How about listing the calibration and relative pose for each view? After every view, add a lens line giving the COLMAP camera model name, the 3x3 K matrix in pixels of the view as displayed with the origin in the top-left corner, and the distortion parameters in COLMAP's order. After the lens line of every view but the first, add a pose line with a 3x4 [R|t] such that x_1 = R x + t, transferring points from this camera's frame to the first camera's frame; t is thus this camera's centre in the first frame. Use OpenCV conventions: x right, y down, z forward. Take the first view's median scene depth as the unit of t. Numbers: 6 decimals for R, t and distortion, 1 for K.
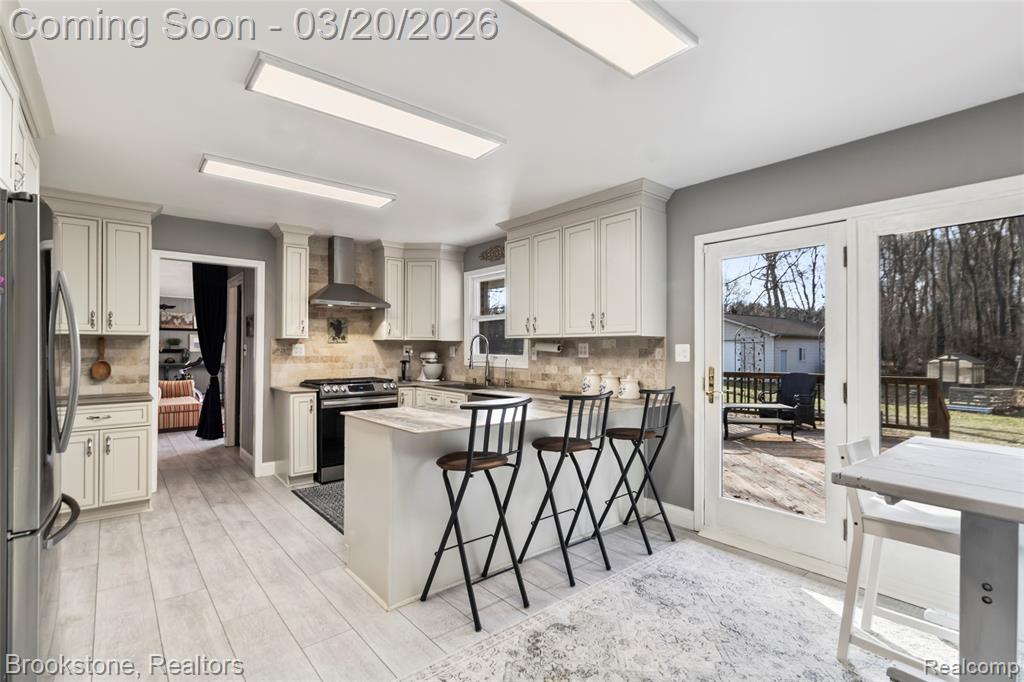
lens RADIAL K [[480.1, 0, 512.0], [0, 480.1, 341.0], [0, 0, 1]] dist [0.000277, 0.000021]
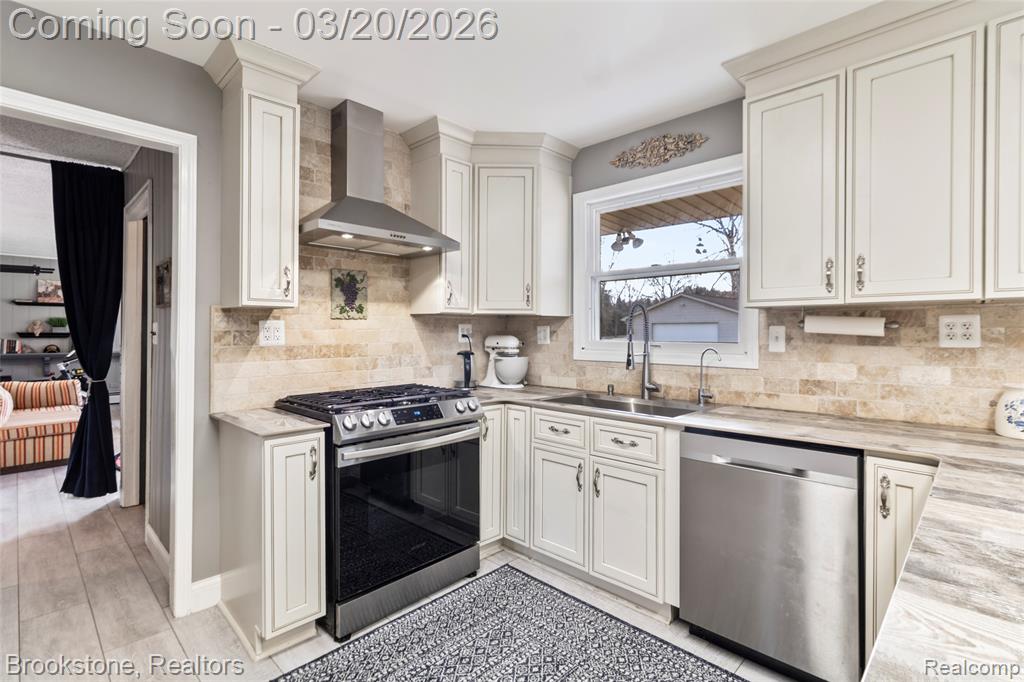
lens RADIAL K [[479.5, 0, 510.2], [0, 479.5, 323.6], [0, 0, 1]] dist [0.000655, -0.000010]
pose [[0.994193, -0.000591, 0.107612, -0.250328], [0.000698, 0.999999, -0.000965, 0.009763], [-0.107611, 0.001035, 0.994193, 0.480323]]
